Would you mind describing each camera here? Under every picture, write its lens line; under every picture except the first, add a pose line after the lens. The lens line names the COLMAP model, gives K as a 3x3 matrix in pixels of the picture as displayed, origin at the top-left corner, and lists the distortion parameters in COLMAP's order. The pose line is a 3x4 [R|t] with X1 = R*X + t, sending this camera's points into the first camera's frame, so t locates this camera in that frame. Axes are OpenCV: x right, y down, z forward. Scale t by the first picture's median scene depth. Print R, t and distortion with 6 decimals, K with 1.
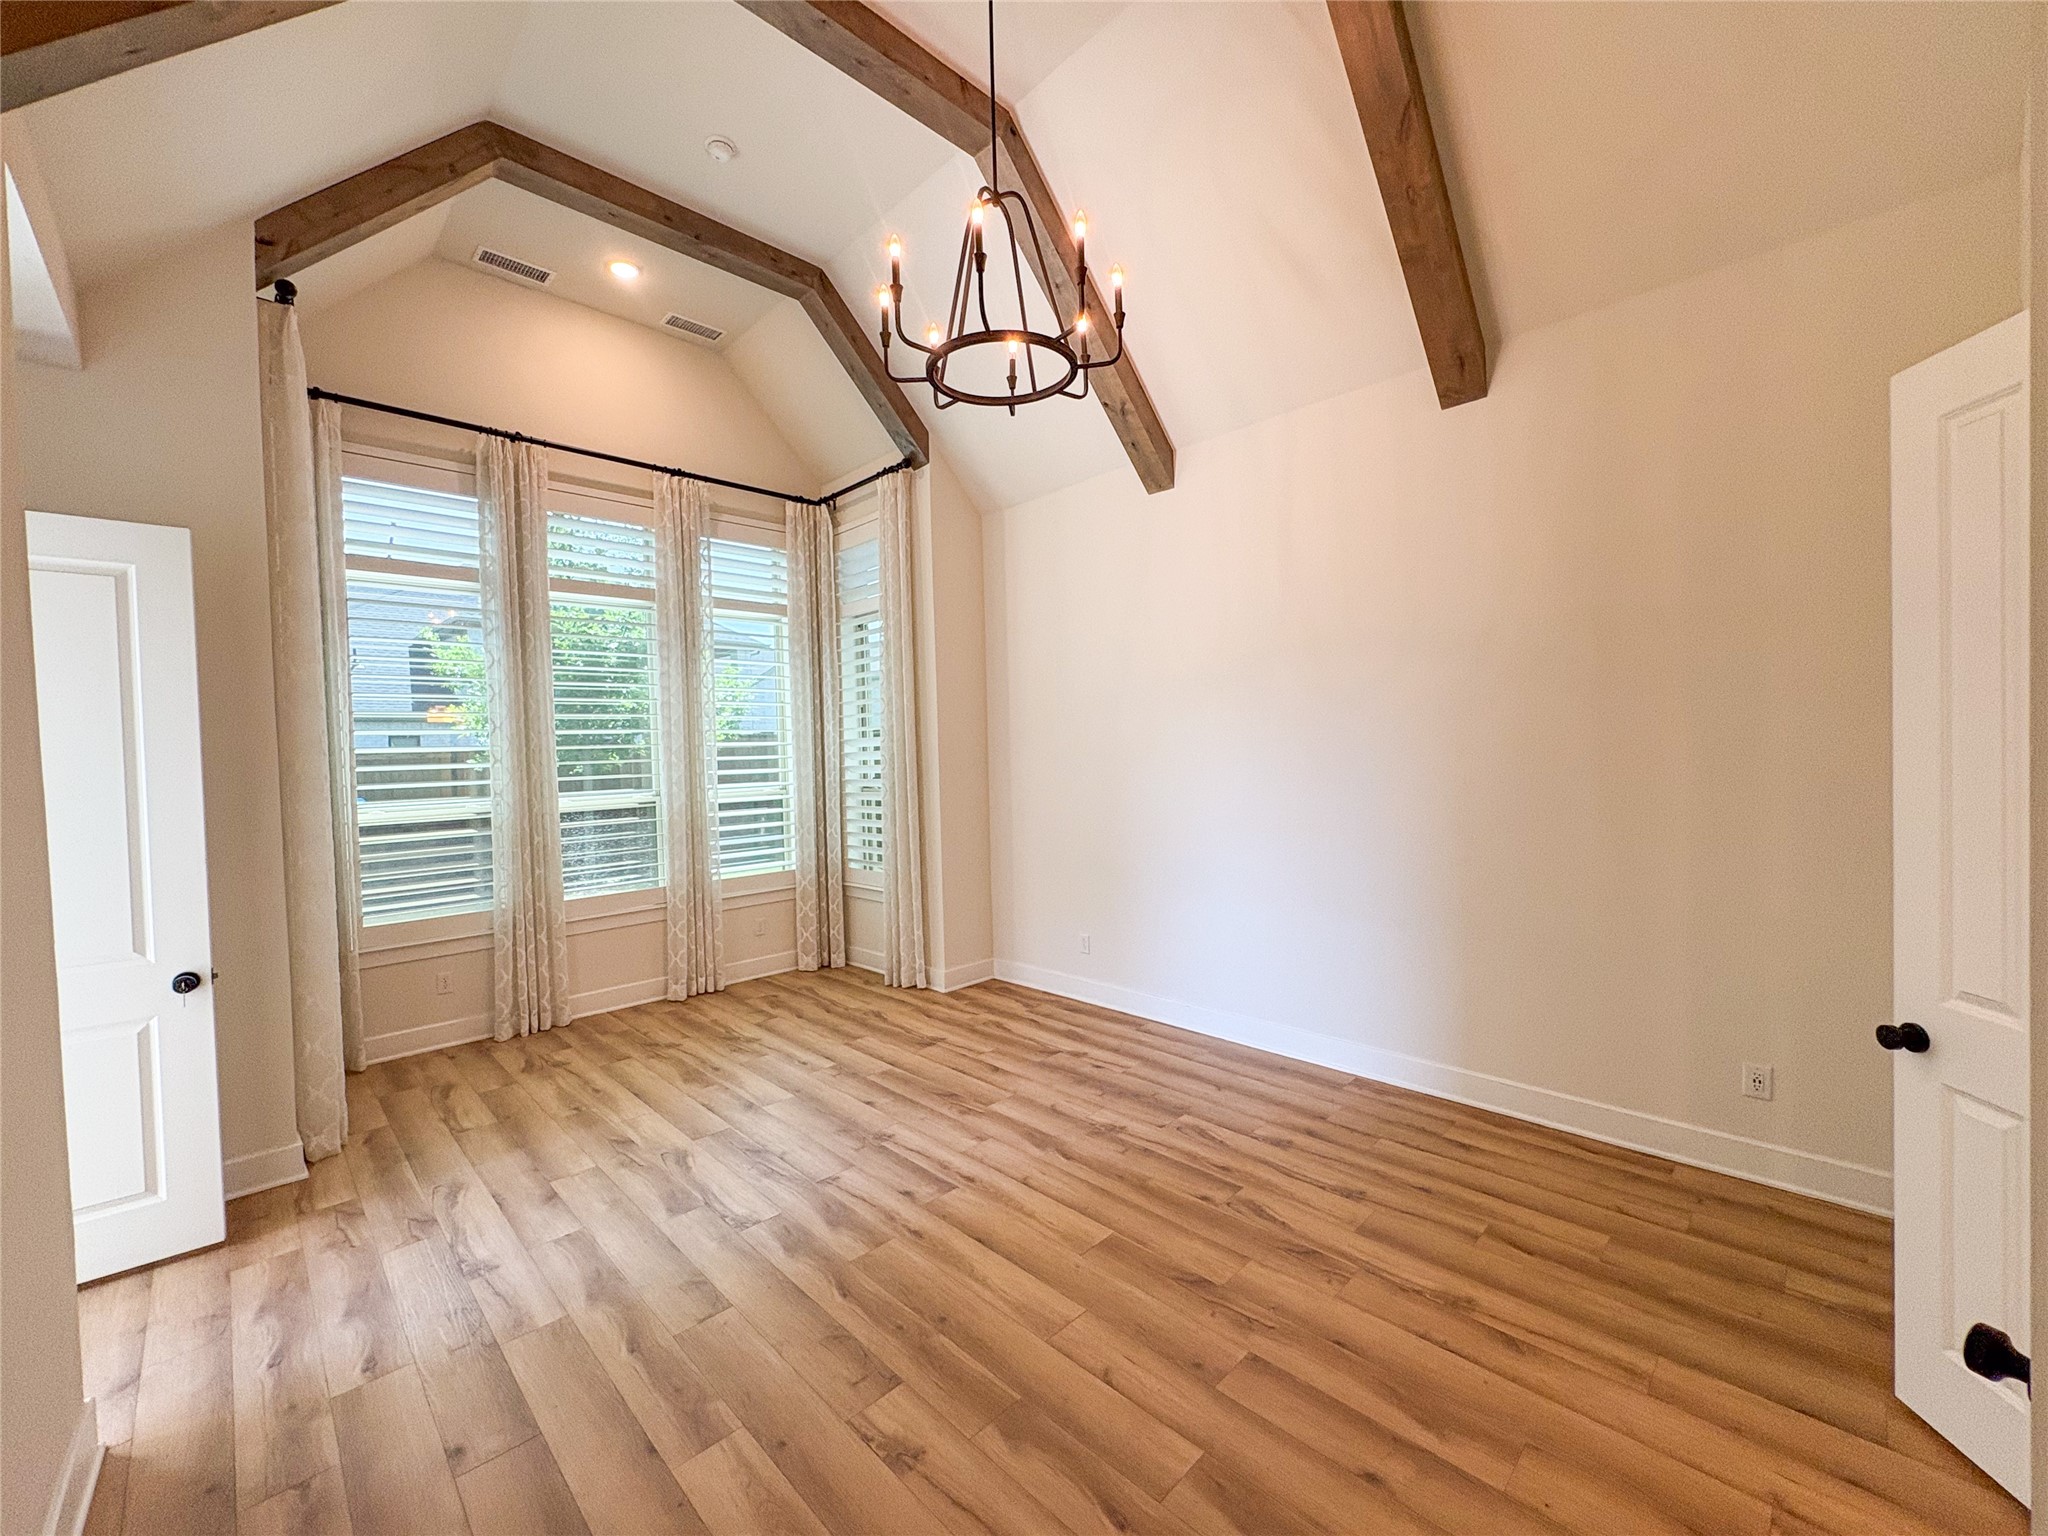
lens RADIAL K [[814.5, 0, 1023.3], [0, 814.5, 770.1], [0, 0, 1]] dist [-0.005110, 0.001602]
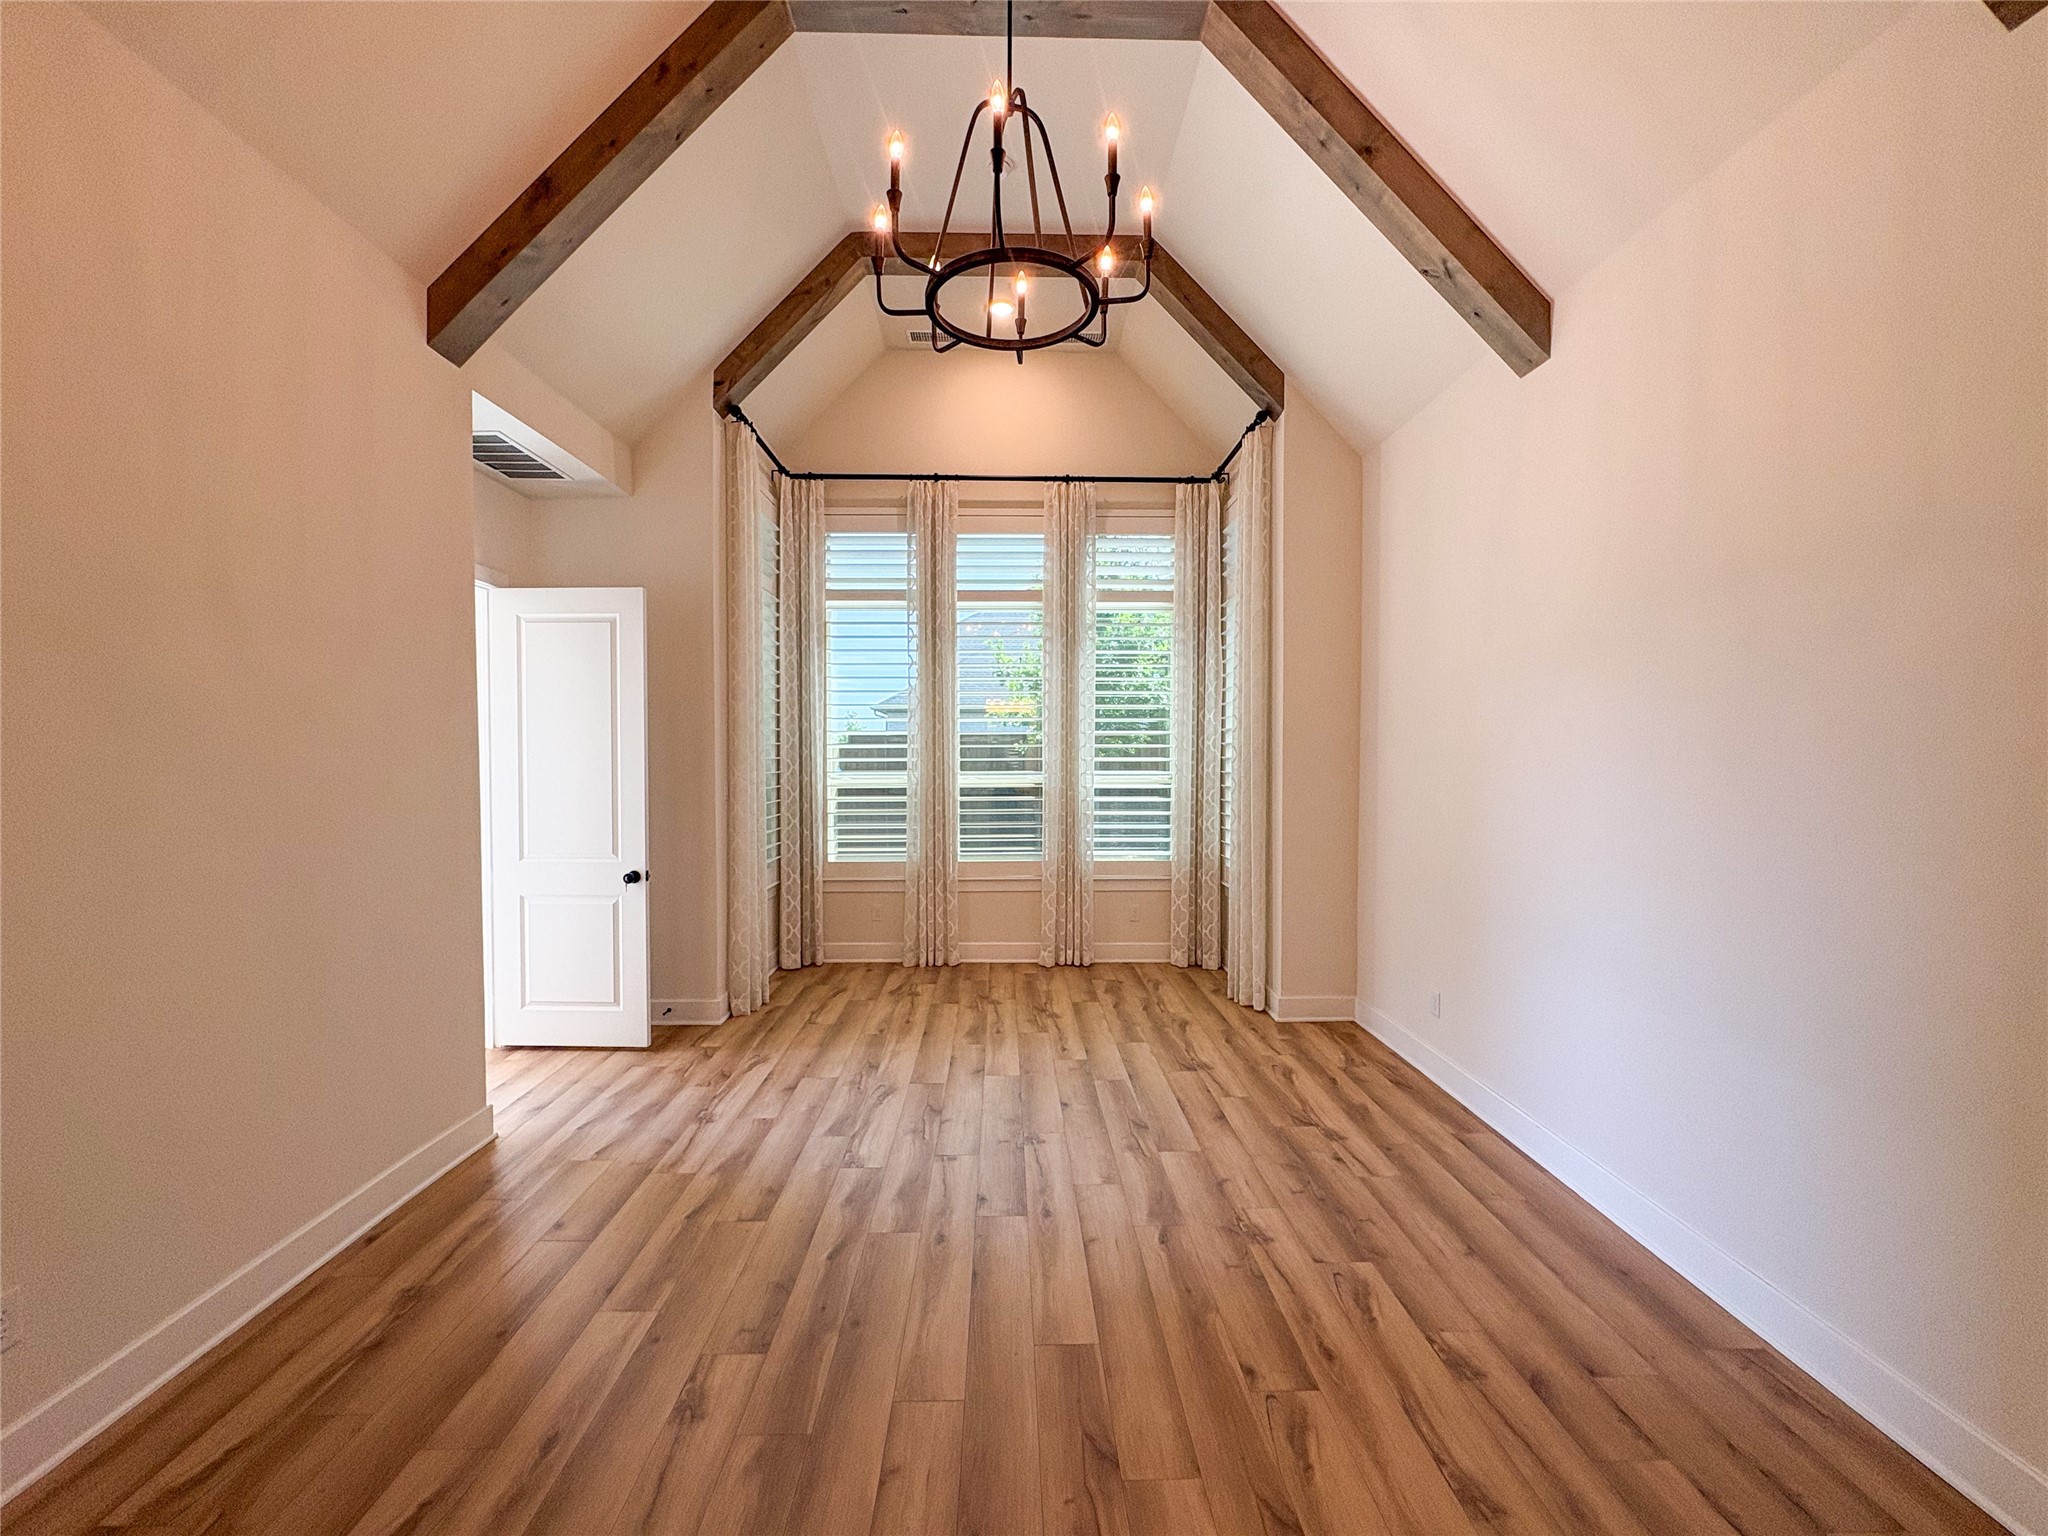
lens RADIAL K [[814.5, 0, 1022.3], [0, 814.5, 768.2], [0, 0, 1]] dist [-0.005110, 0.001602]
pose [[0.726821, 0.041719, -0.685559, 0.344131], [-0.036590, 0.999088, 0.022007, -0.005894], [0.685852, 0.009089, 0.727684, 0.216315]]
